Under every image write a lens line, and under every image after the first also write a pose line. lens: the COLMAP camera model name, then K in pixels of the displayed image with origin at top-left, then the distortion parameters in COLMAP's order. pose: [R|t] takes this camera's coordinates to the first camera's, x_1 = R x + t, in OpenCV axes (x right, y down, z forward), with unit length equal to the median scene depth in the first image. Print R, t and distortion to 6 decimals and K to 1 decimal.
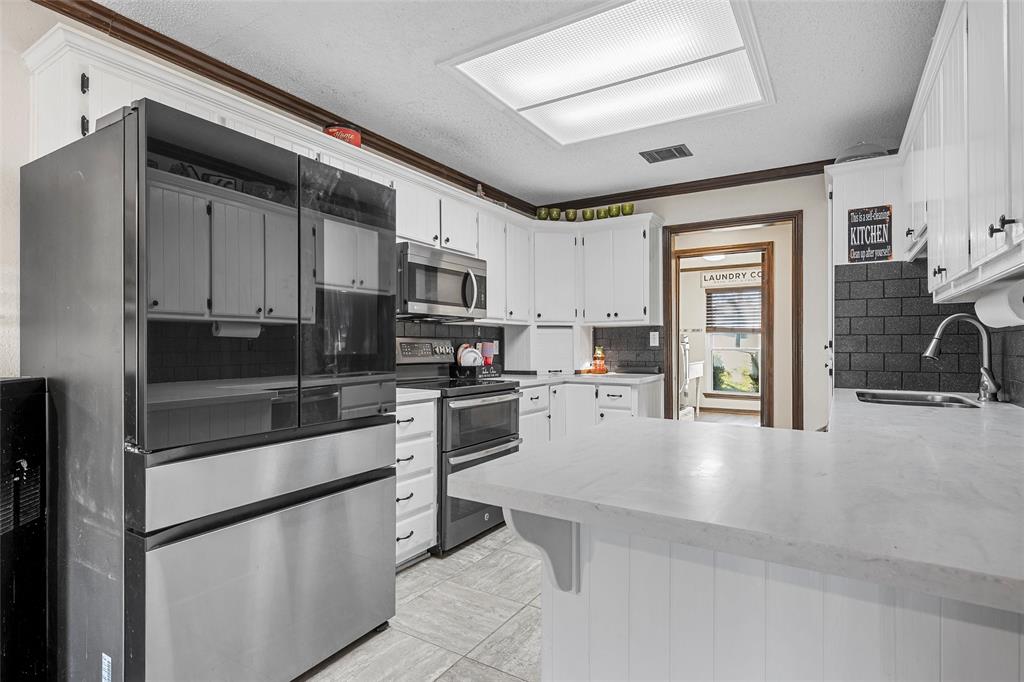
lens RADIAL K [[521.2, 0, 512.0], [0, 521.2, 344.6], [0, 0, 1]] dist [0.001390, -0.000014]
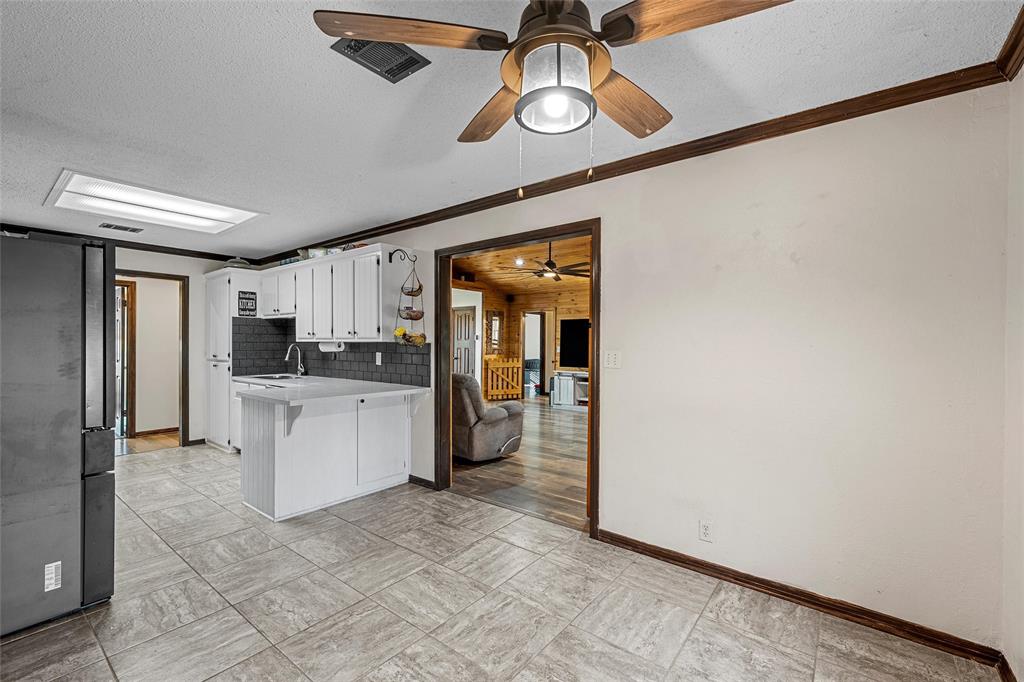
lens RADIAL K [[441.4, 0, 509.0], [0, 441.4, 342.2], [0, 0, 1]] dist [0.001106, 0.000013]
pose [[0.121067, 0.002667, 0.992641, -1.006458], [-0.003408, 0.999992, -0.002271, -0.053009], [-0.992638, -0.003108, 0.121075, -0.300578]]
